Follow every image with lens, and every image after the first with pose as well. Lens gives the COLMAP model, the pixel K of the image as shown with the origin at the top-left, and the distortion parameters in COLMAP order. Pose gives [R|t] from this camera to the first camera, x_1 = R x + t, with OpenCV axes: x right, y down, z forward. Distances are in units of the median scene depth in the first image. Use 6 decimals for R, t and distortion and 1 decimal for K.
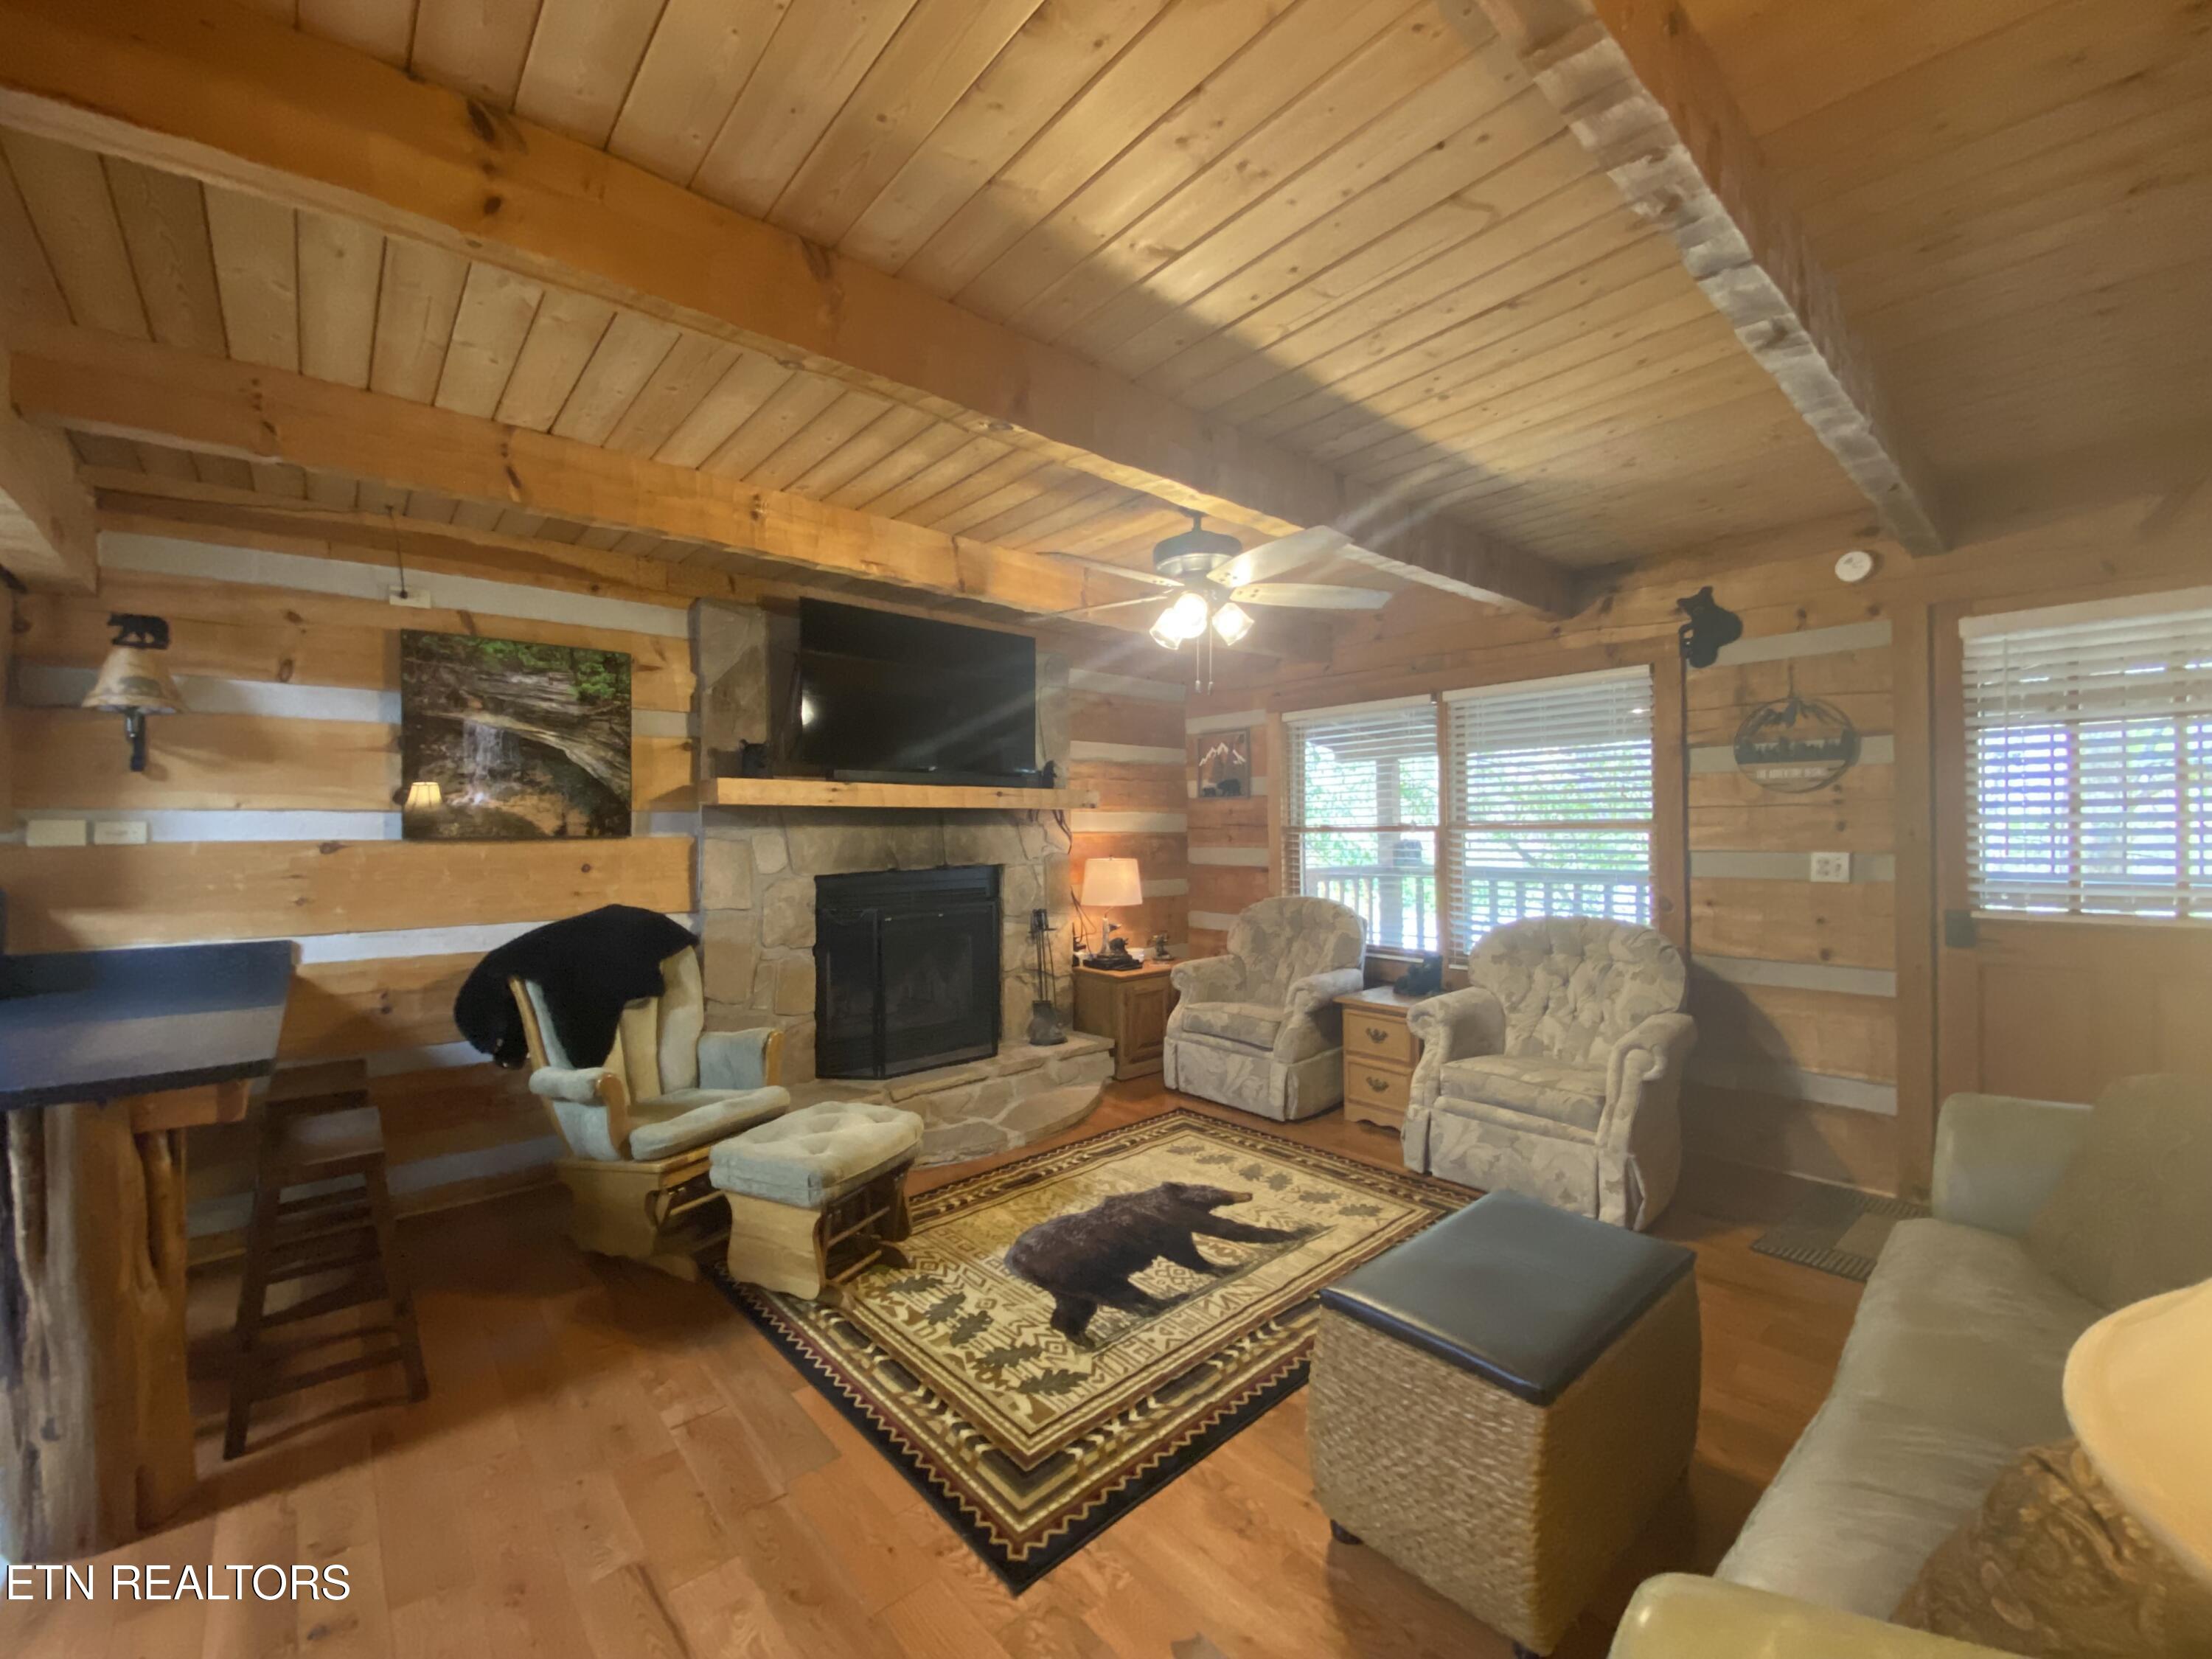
lens RADIAL K [[890.3, 0, 1102.5], [0, 890.3, 824.6], [0, 0, 1]] dist [0.034818, -0.026862]
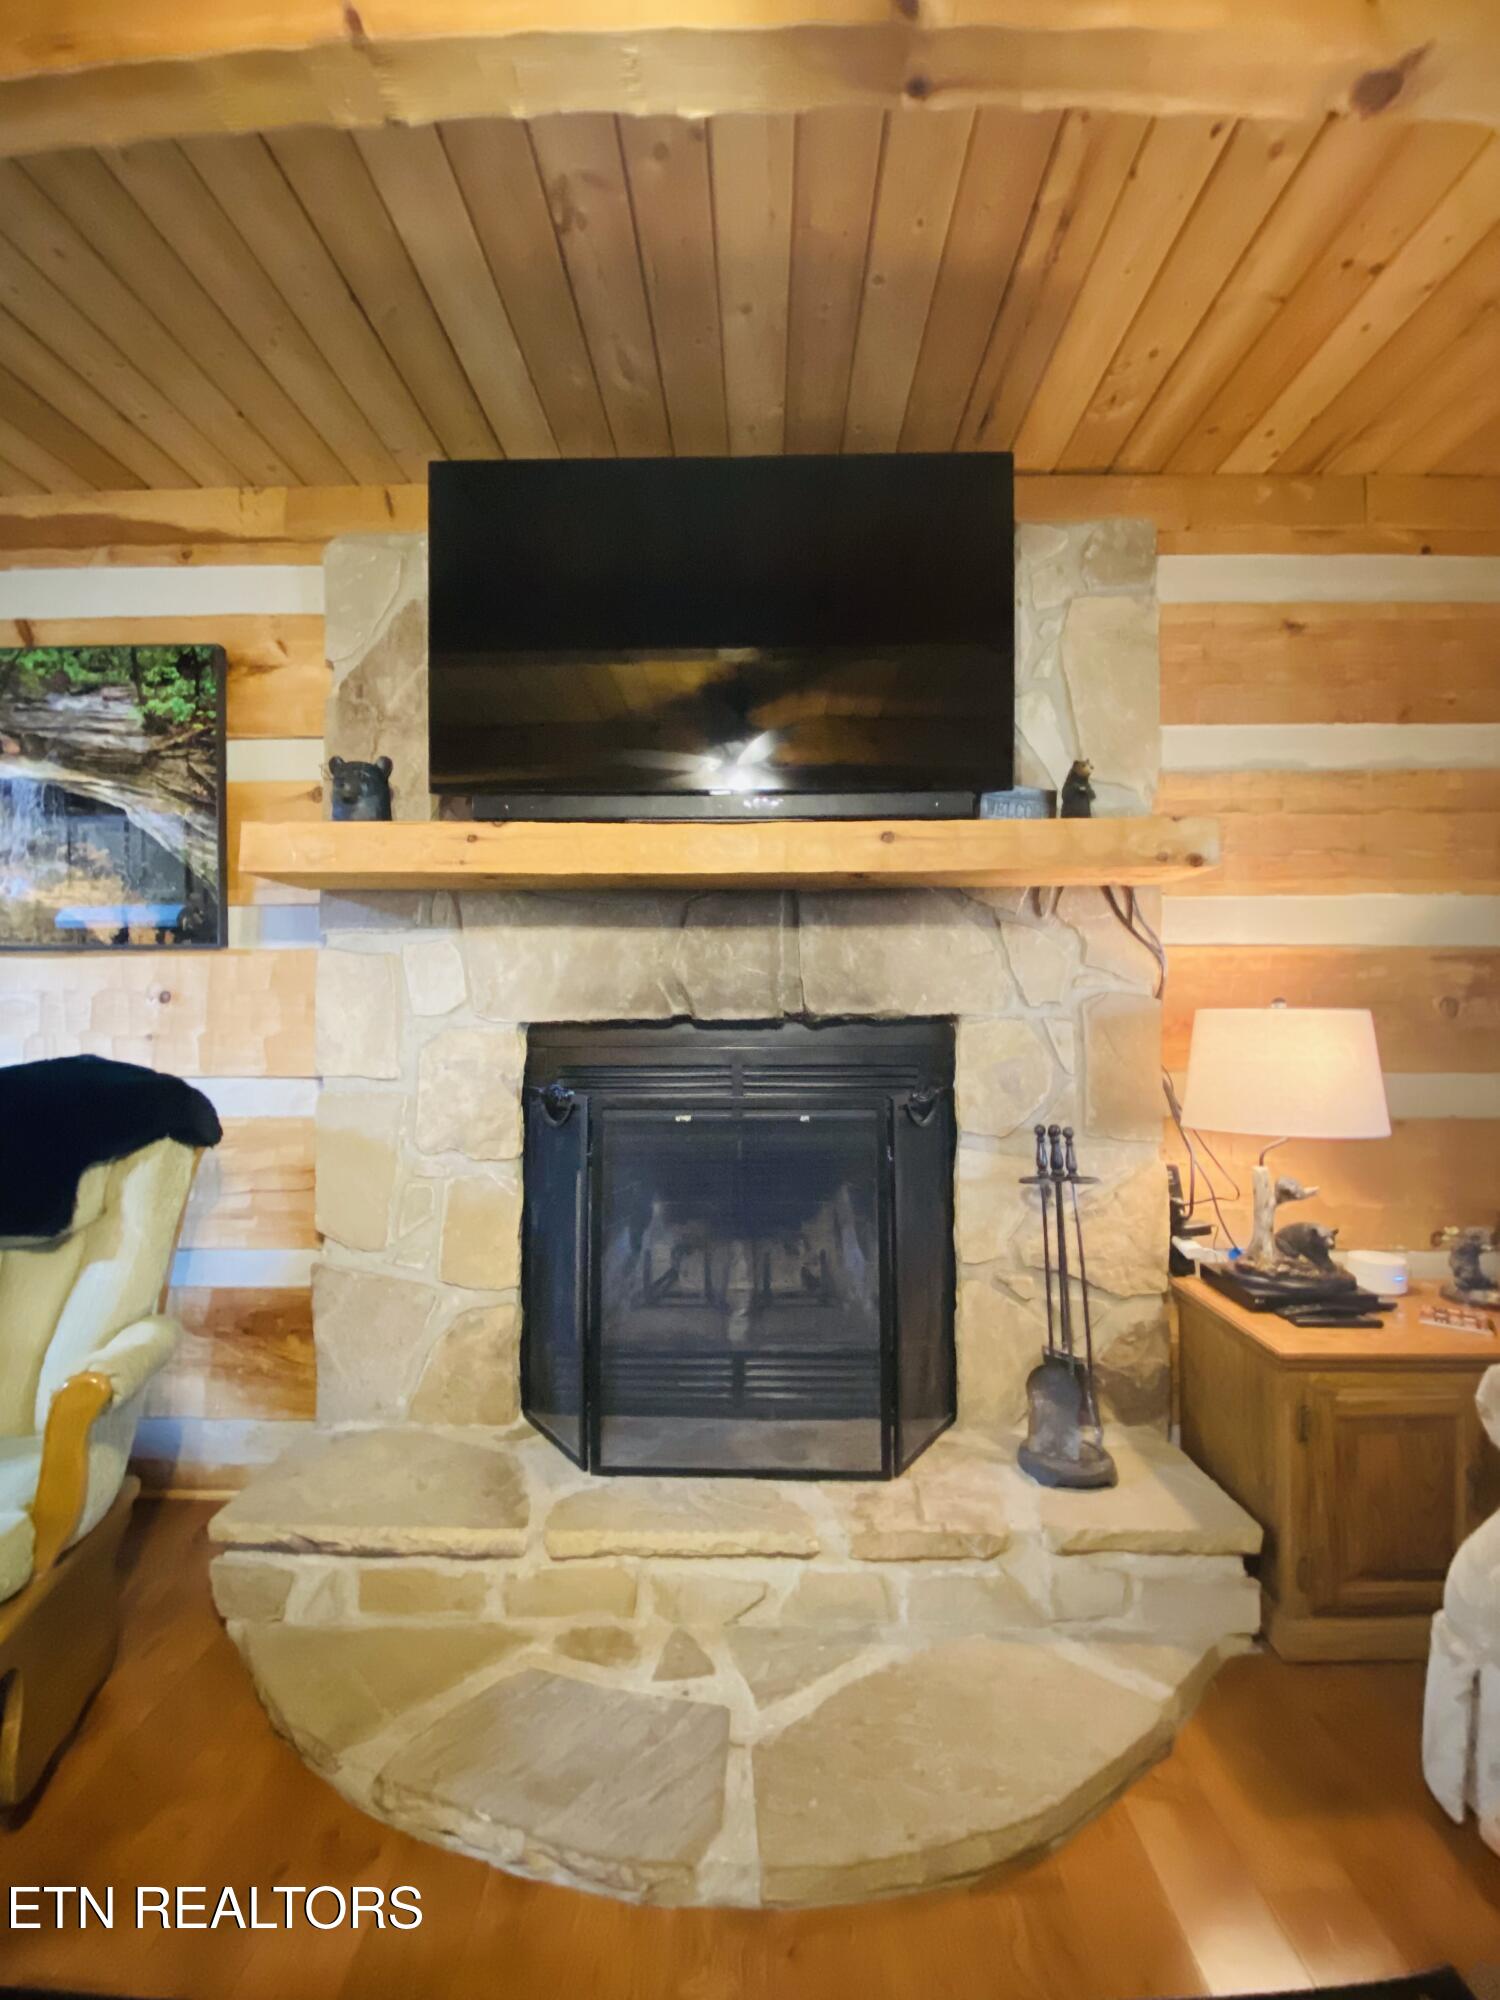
lens RADIAL K [[805.0, 0, 750.0], [0, 805.0, 1000.0], [0, 0, 1]] dist [0.034818, -0.026862]
pose [[0.737586, -0.012422, -0.675139, 0.109919], [-0.002300, 0.999779, -0.020908, 0.061795], [0.675250, 0.016974, 0.737394, 0.864176]]
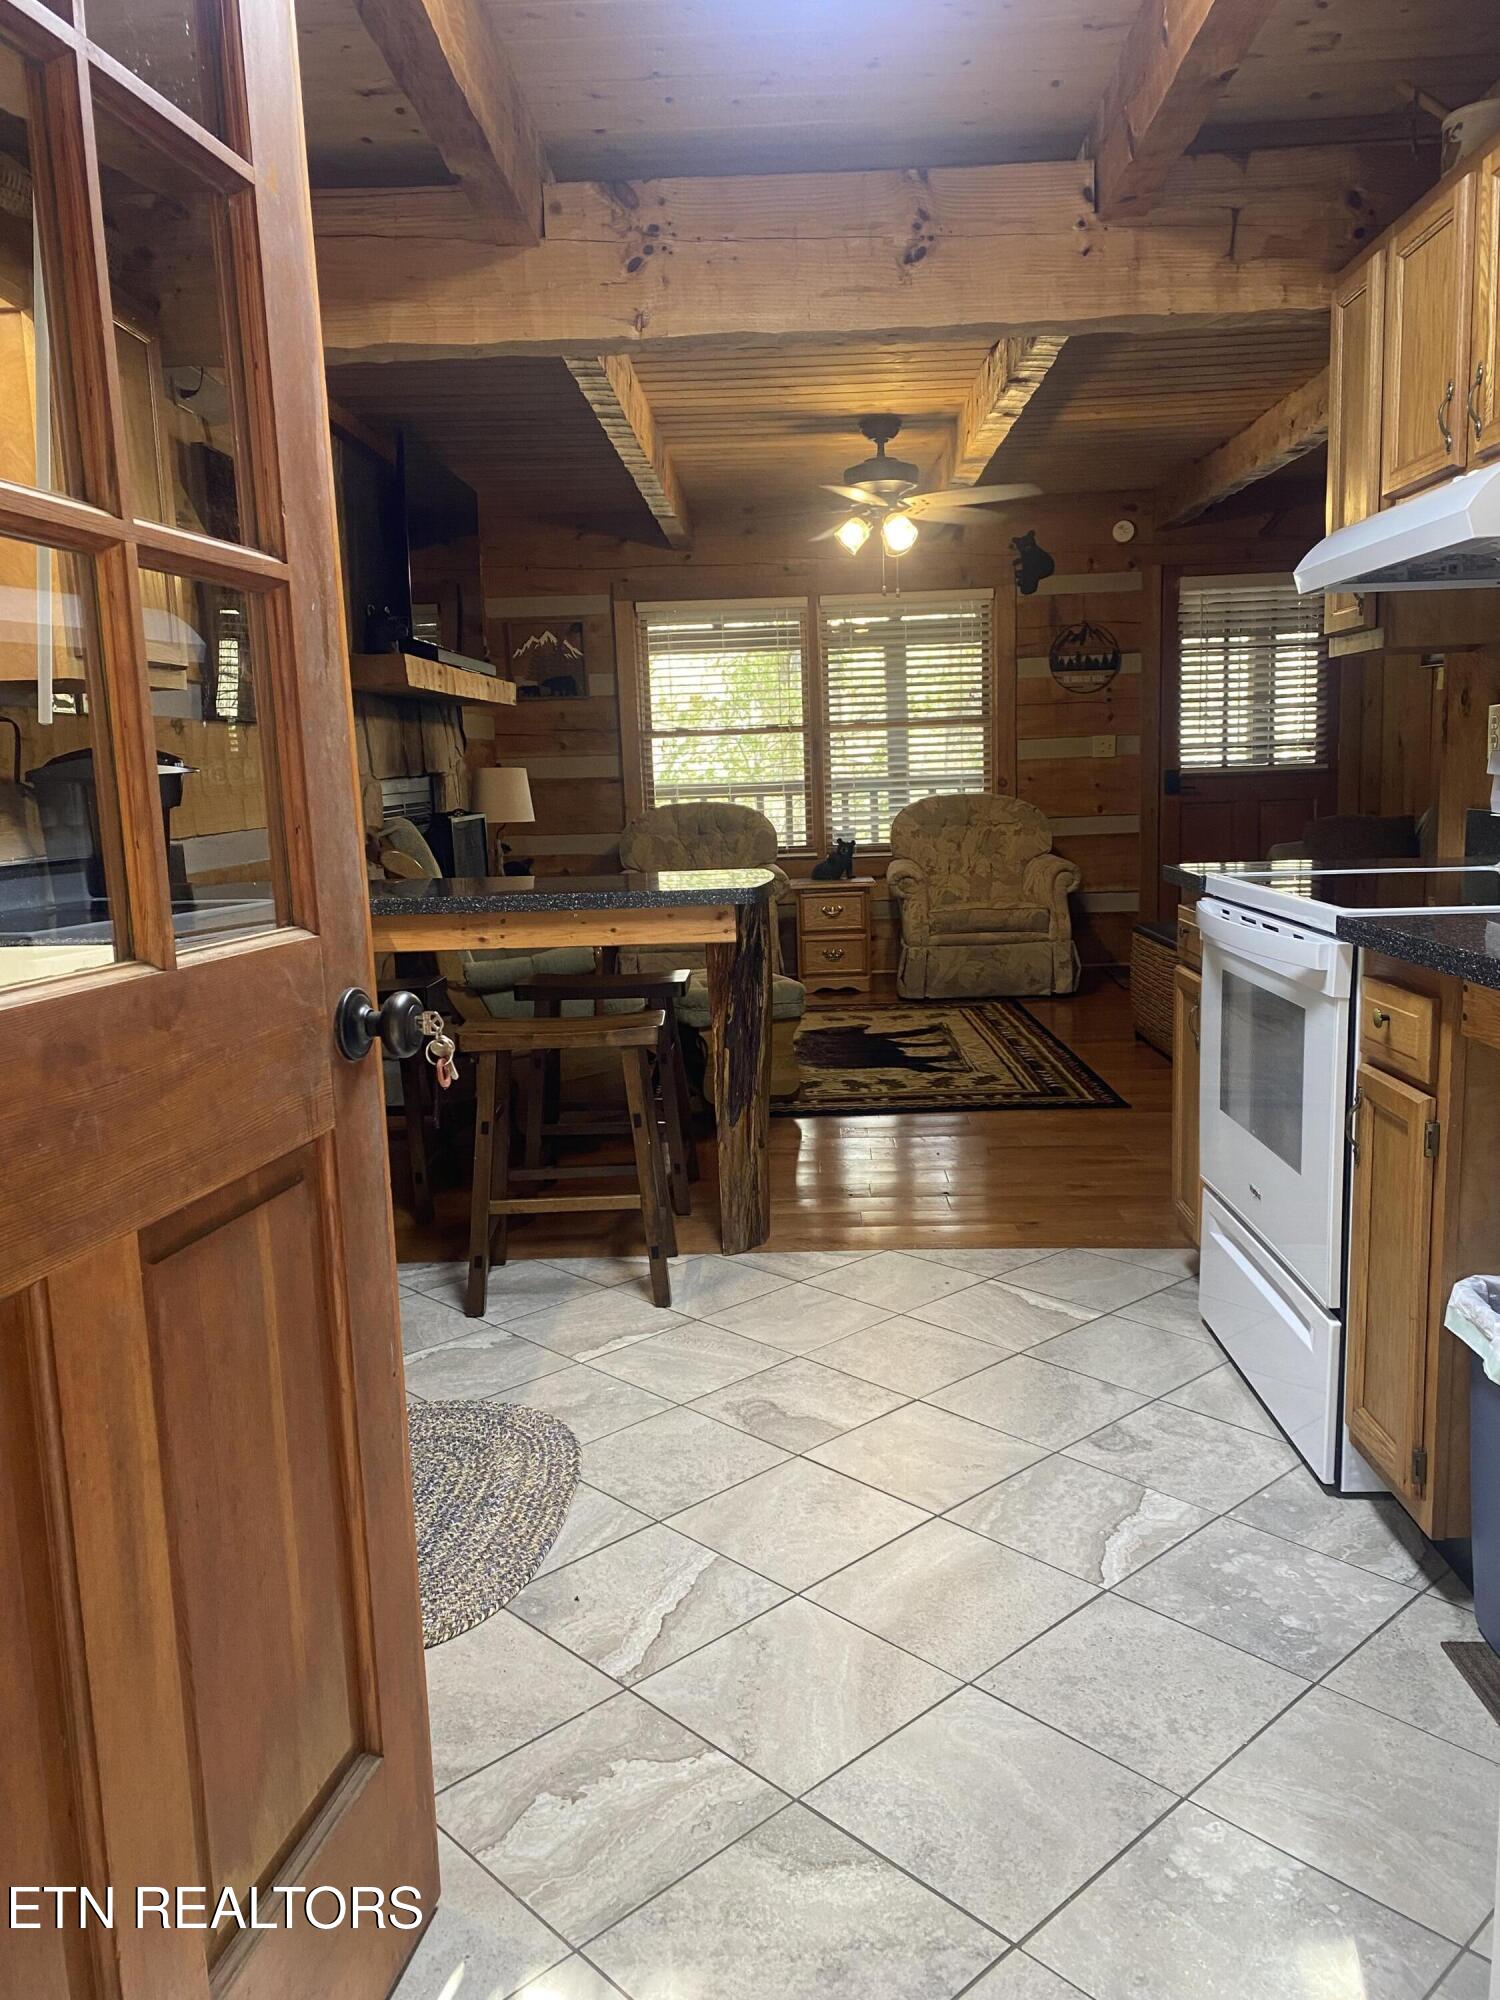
lens RADIAL K [[1513.5, 0, 750.0], [0, 1513.5, 1000.0], [0, 0, 1]] dist [0.076689, -0.002225]
pose [[0.682747, -0.127084, 0.719518, -1.346308], [0.020088, 0.987650, 0.155381, 0.055790], [-0.730378, -0.091633, 0.676869, -0.262135]]
